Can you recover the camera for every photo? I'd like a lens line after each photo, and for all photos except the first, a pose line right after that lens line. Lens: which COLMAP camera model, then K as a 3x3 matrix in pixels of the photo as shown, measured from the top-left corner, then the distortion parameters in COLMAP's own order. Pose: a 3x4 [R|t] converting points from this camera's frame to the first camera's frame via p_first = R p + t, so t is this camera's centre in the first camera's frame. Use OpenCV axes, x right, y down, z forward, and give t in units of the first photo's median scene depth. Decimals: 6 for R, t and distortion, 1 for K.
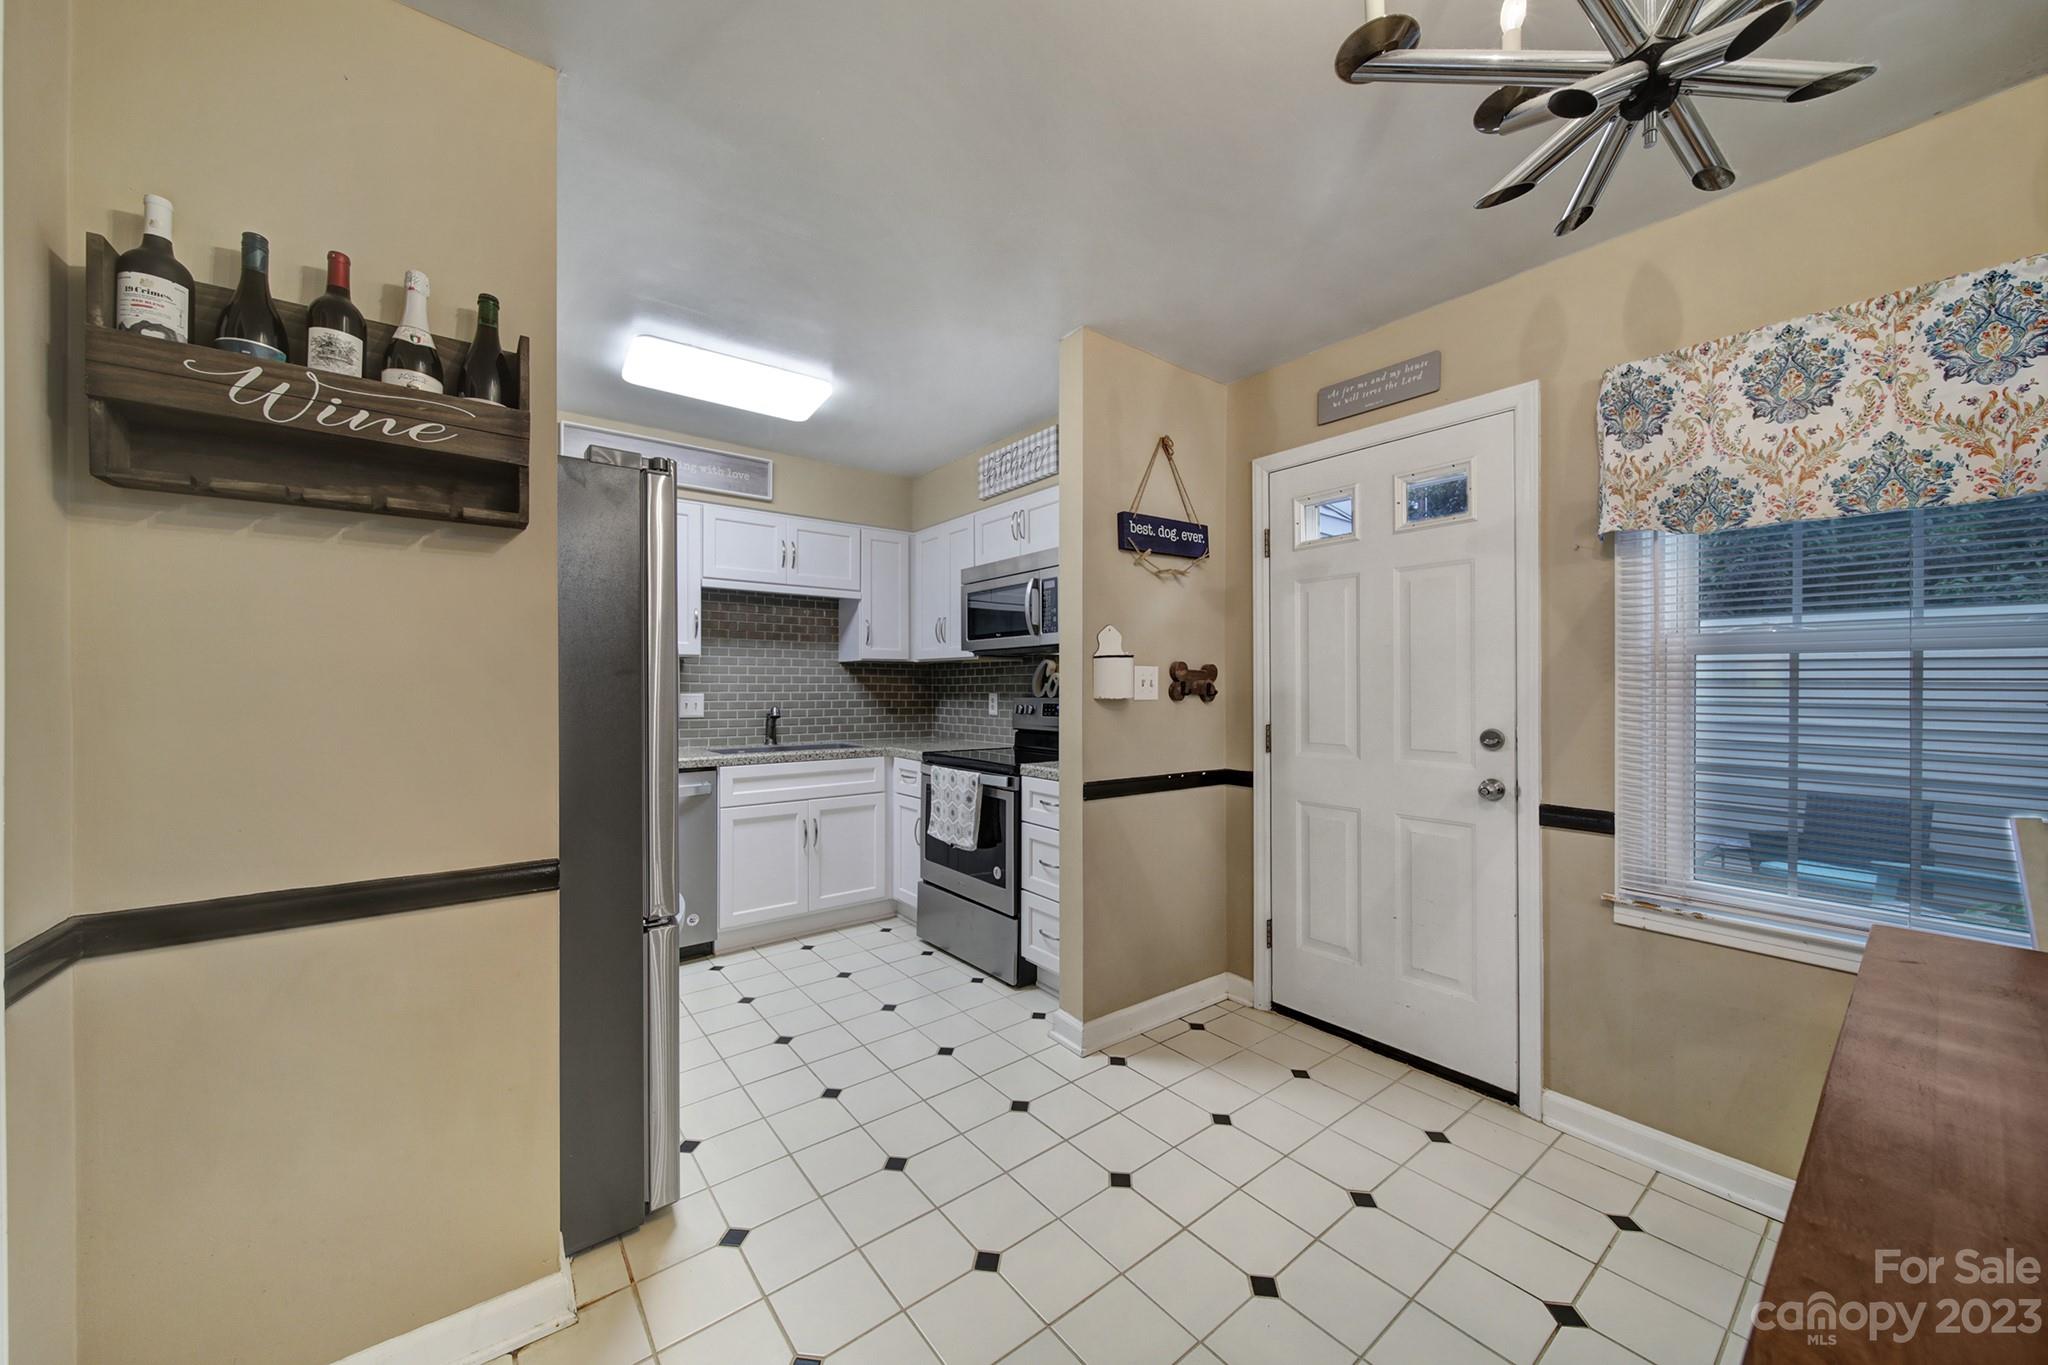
lens RADIAL K [[734.3, 0, 1017.9], [0, 734.3, 684.2], [0, 0, 1]] dist [-0.000582, -0.000220]
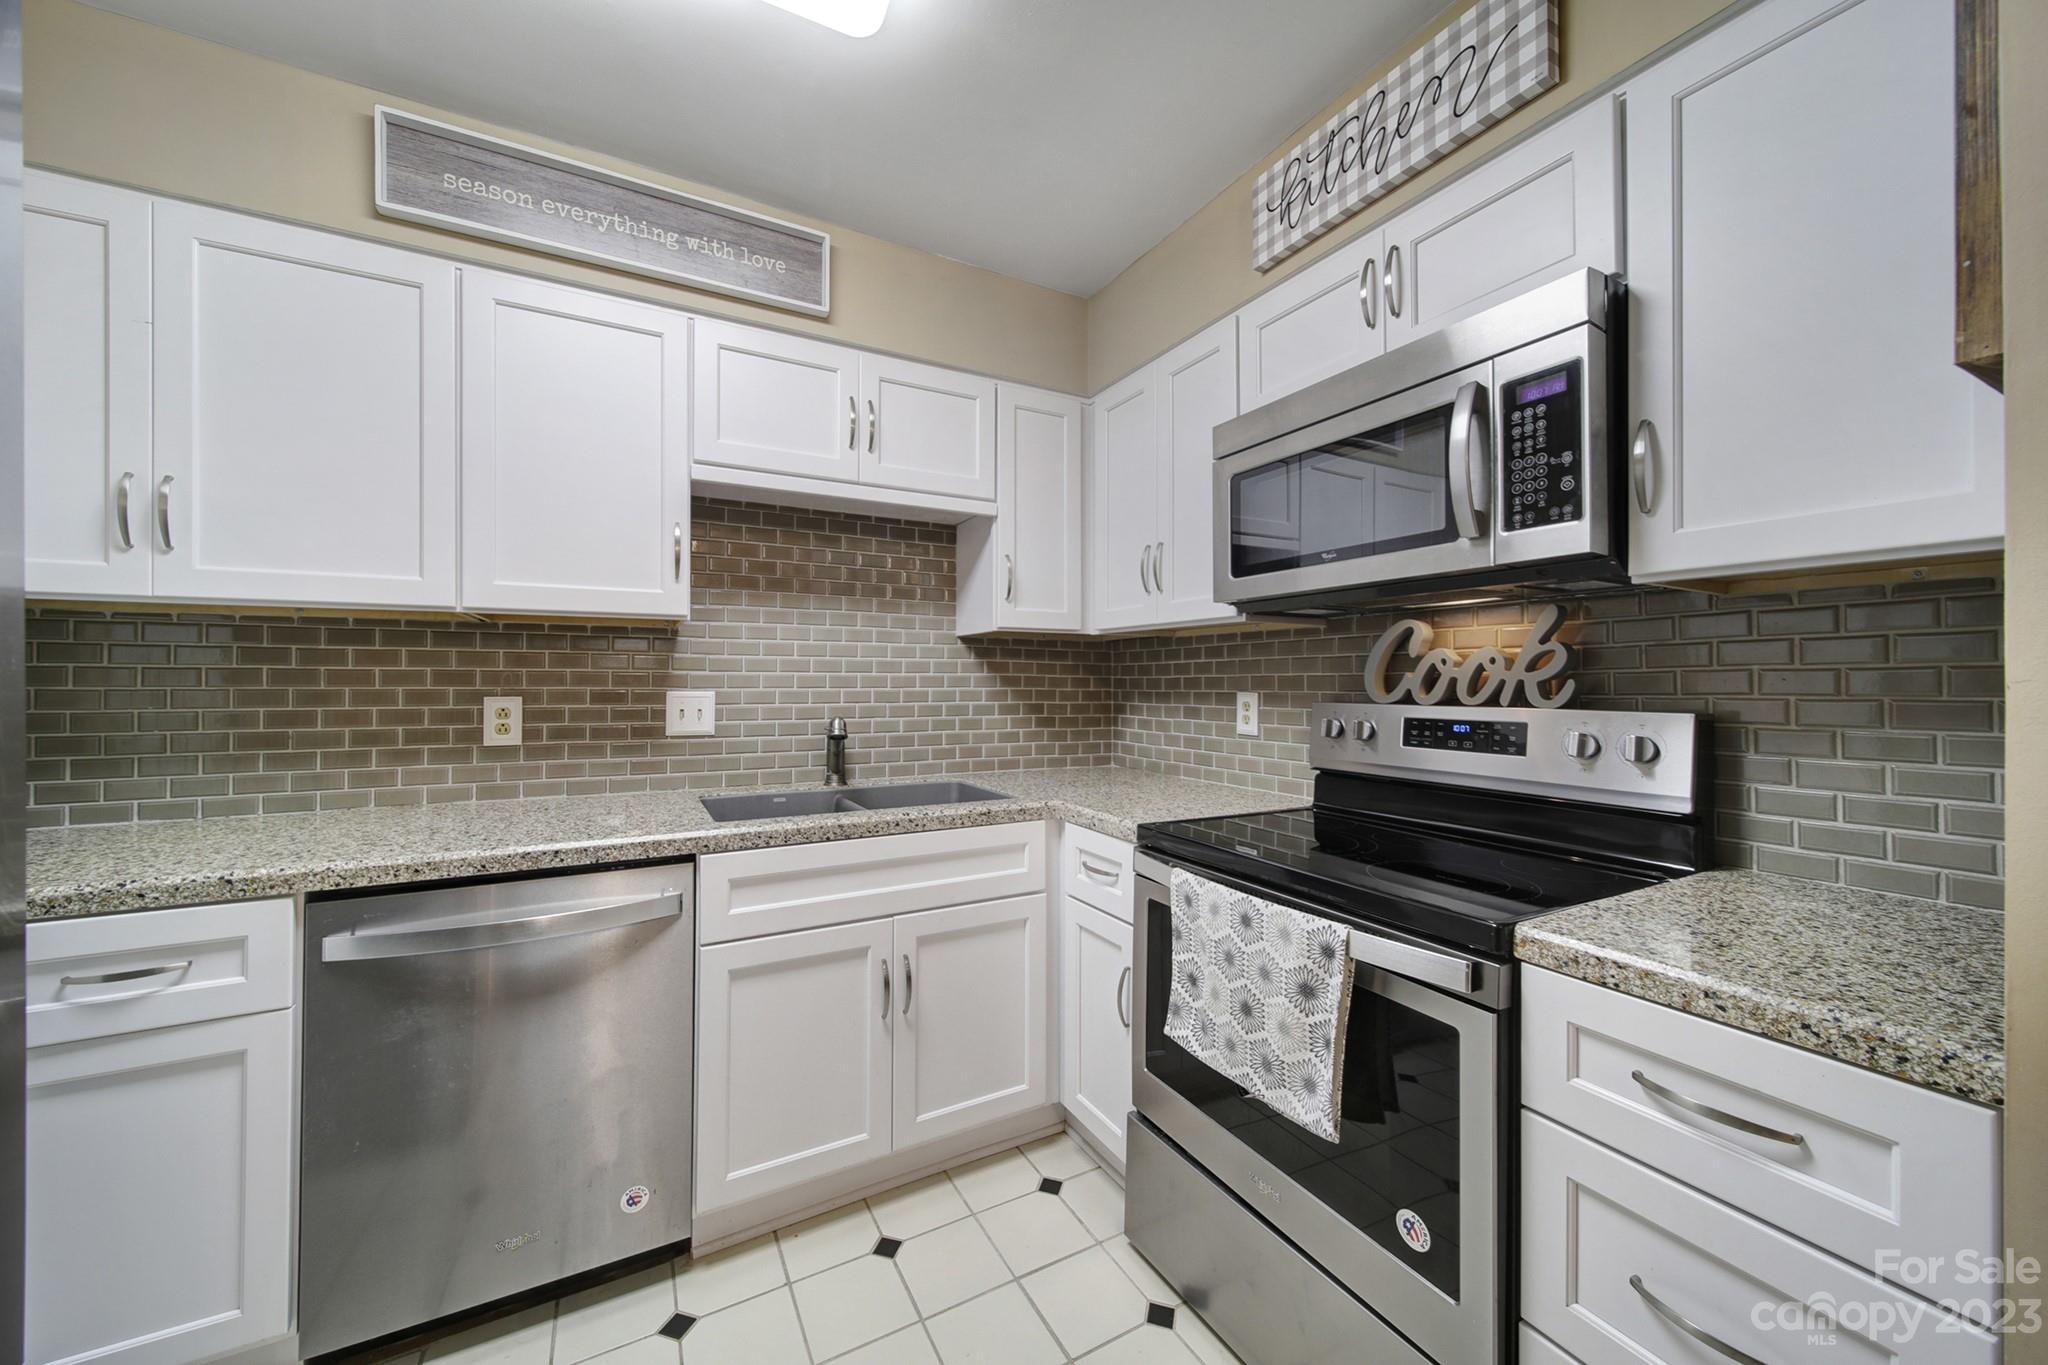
lens RADIAL K [[727.7, 0, 1013.9], [0, 727.7, 678.4], [0, 0, 1]] dist [-0.000649, -0.000332]
pose [[0.986970, 0.001198, -0.160897, -0.138632], [-0.001152, 0.999999, 0.000381, 0.002970], [0.160897, -0.000191, 0.986971, 0.572156]]
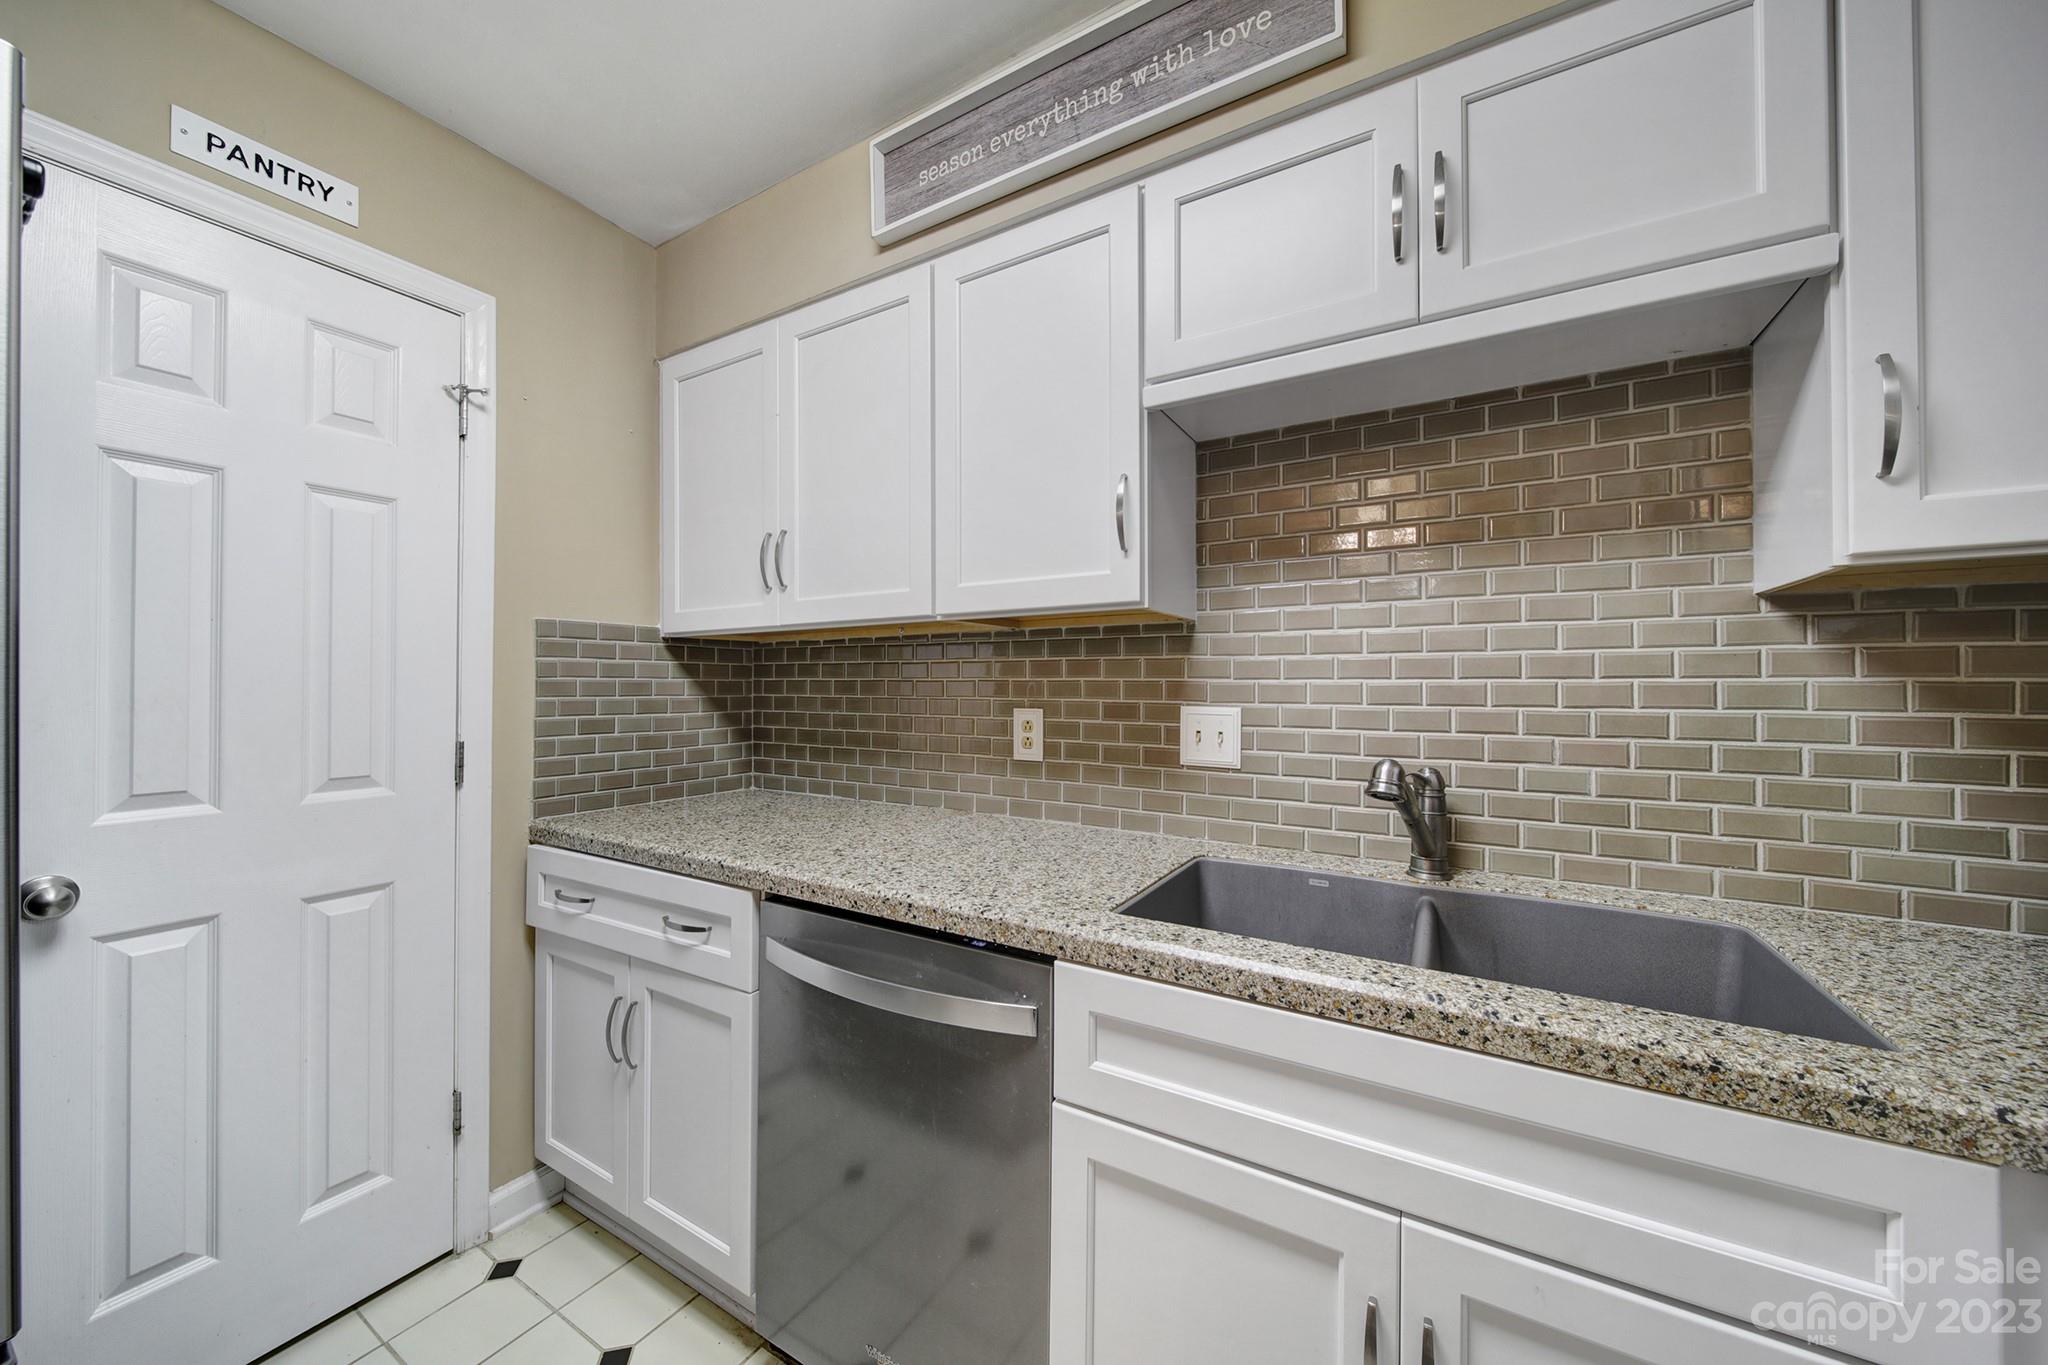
lens RADIAL K [[727.7, 0, 1013.9], [0, 727.7, 678.4], [0, 0, 1]] dist [-0.000649, -0.000332]
pose [[0.361977, -0.008940, -0.932144, -0.131075], [0.001718, 0.999959, -0.008923, 0.000849], [0.932186, 0.001628, 0.361977, 0.854605]]
